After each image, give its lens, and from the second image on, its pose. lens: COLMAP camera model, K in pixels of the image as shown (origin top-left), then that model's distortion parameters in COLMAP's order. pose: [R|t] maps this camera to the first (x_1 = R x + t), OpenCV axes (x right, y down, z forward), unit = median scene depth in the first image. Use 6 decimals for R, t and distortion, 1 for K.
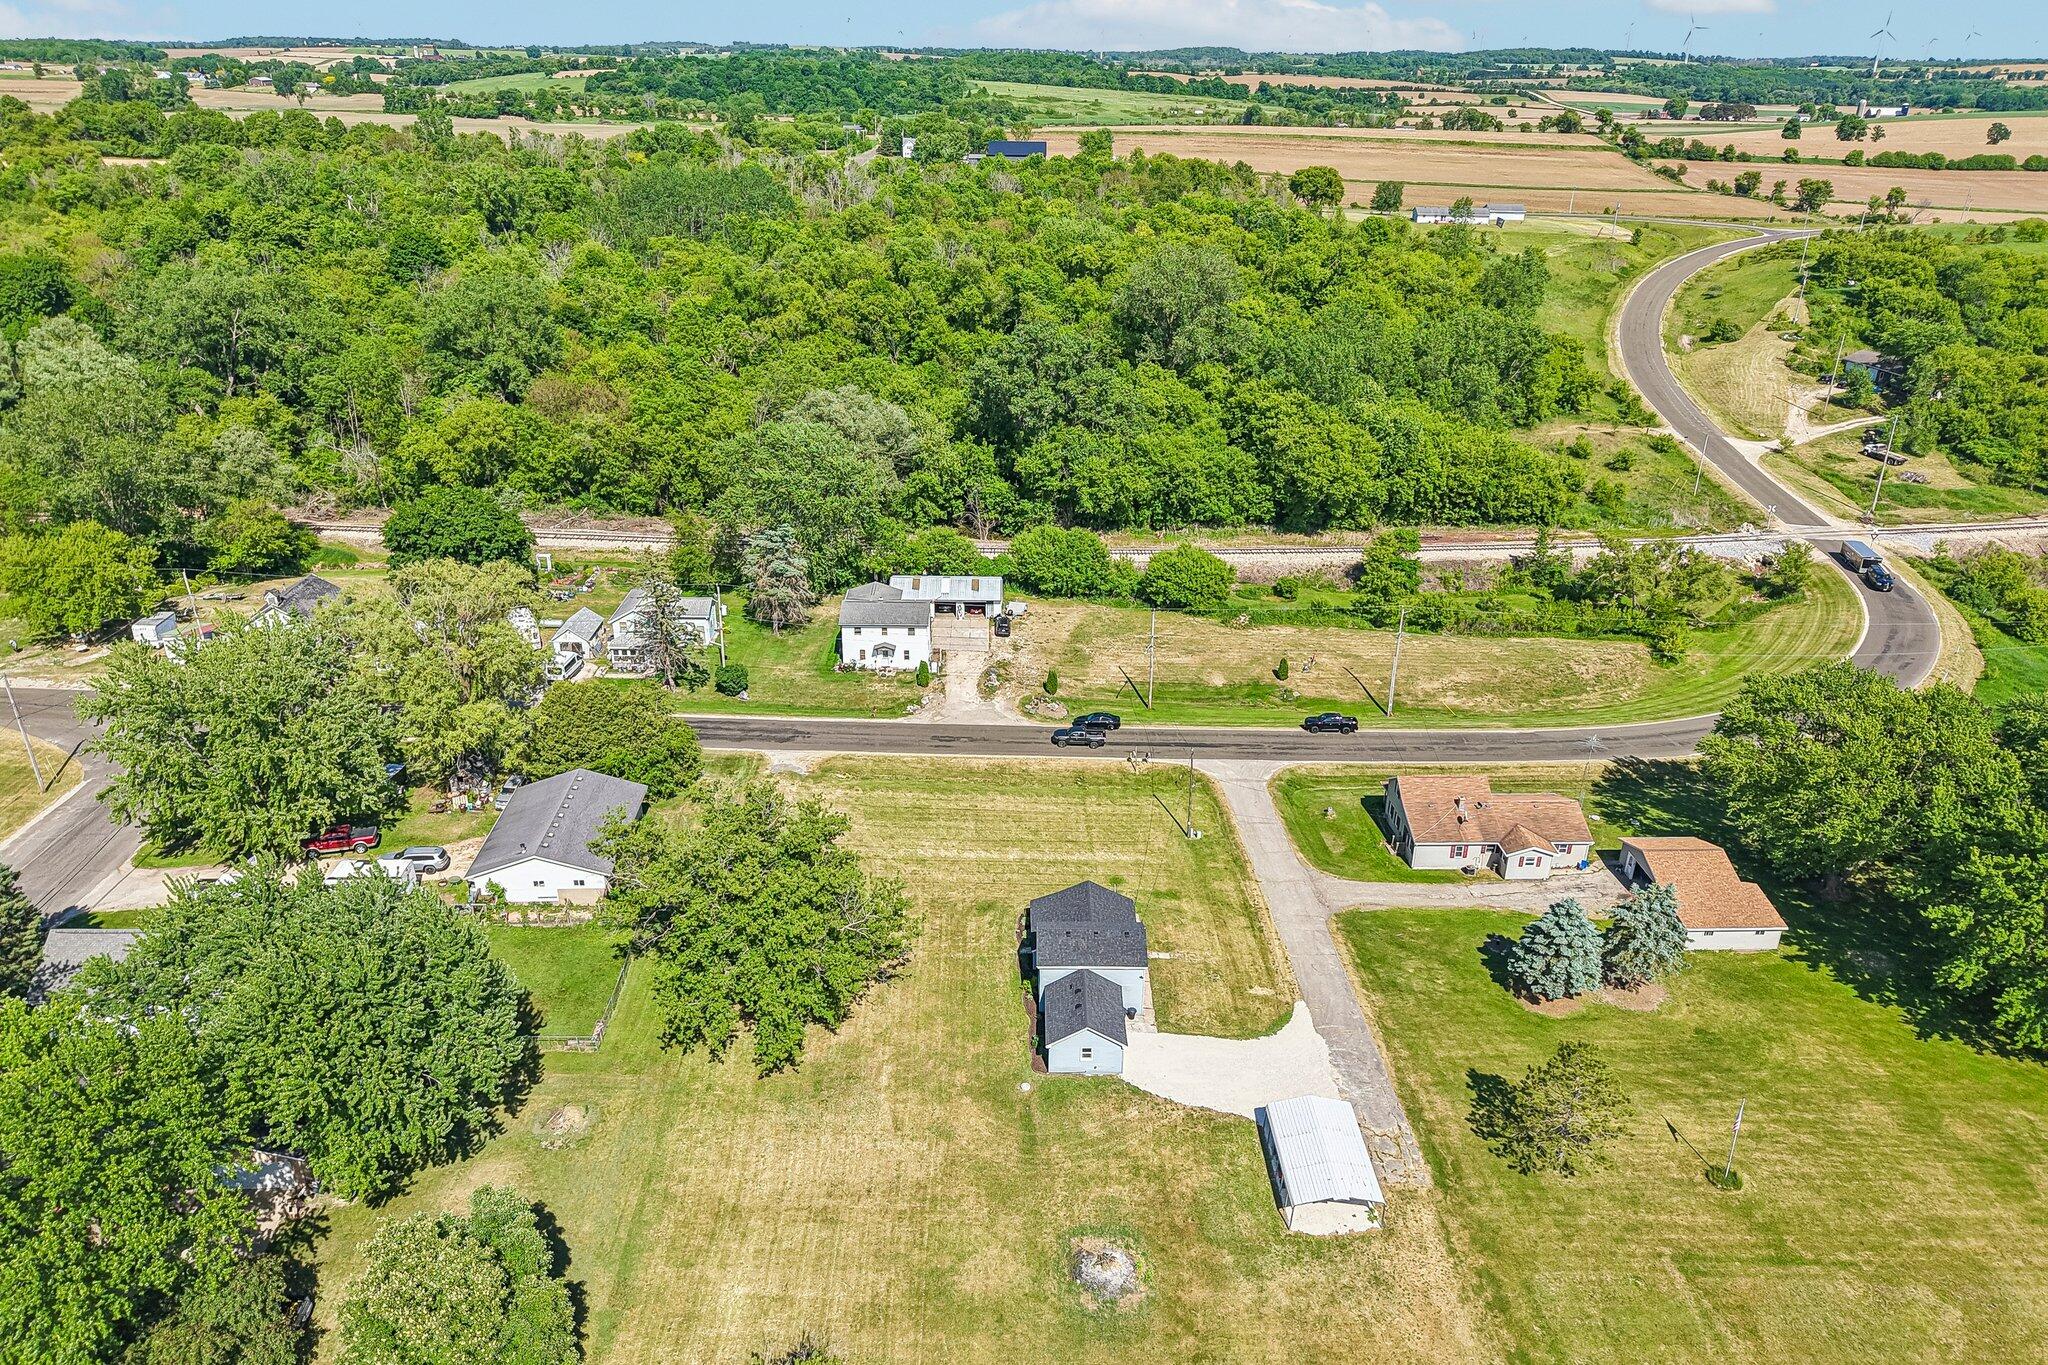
lens RADIAL K [[1368.3, 0, 1023.3], [0, 1368.3, 673.0], [0, 0, 1]] dist [0.049167, -0.047658]
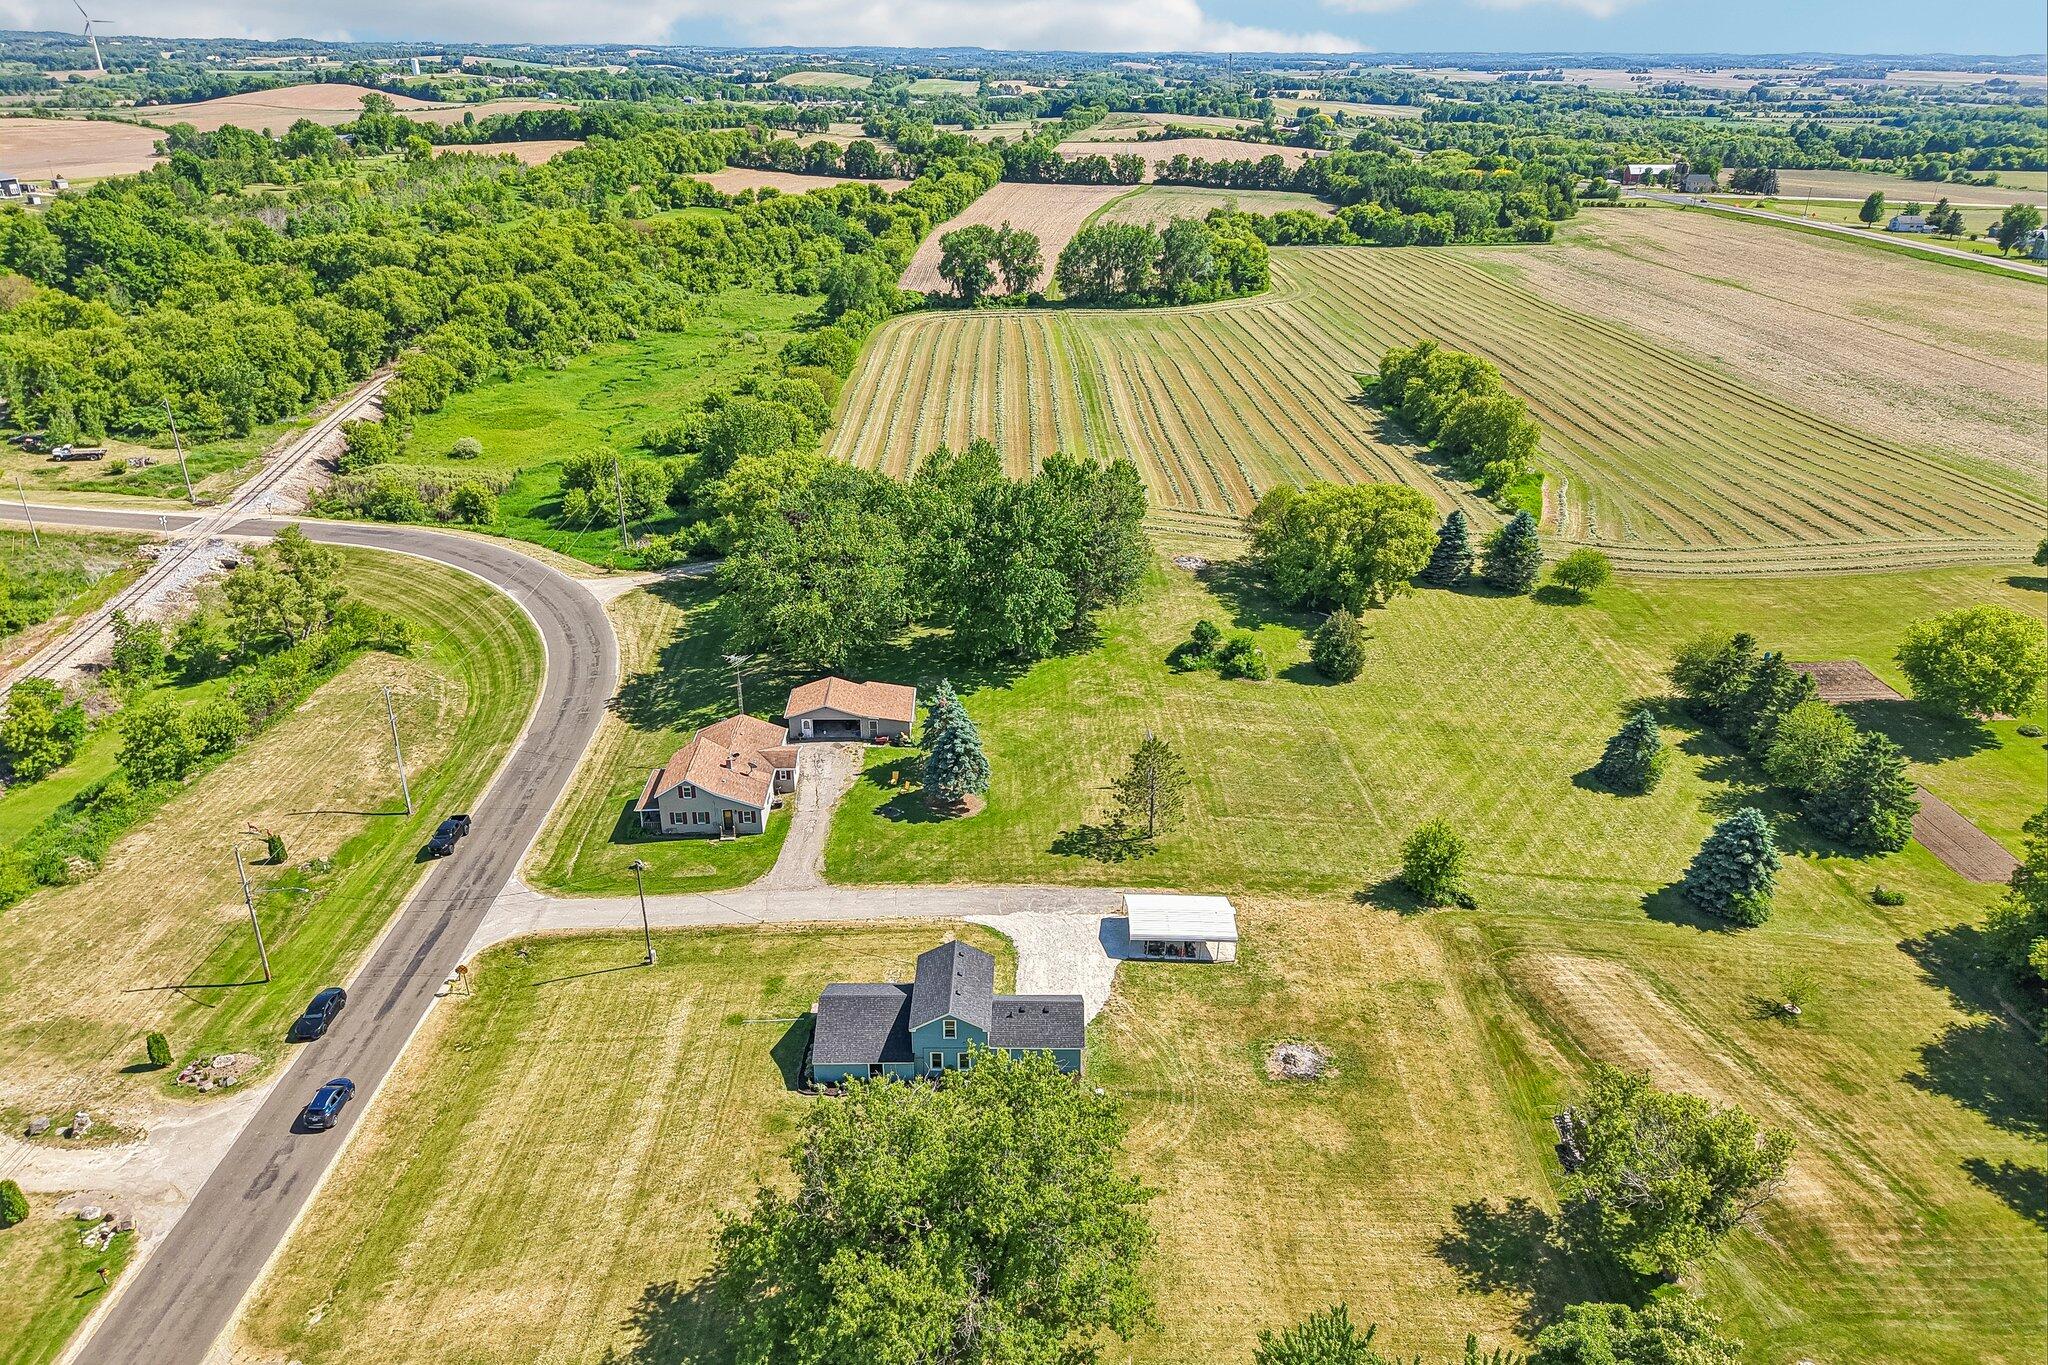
lens RADIAL K [[1368.3, 0, 1025.8], [0, 1368.3, 674.7], [0, 0, 1]] dist [0.049167, -0.047658]
pose [[0.009891, -0.427590, 0.903919, -0.516672], [0.408635, 0.826765, 0.386622, -0.237205], [-0.912644, 0.365549, 0.182906, 0.513747]]
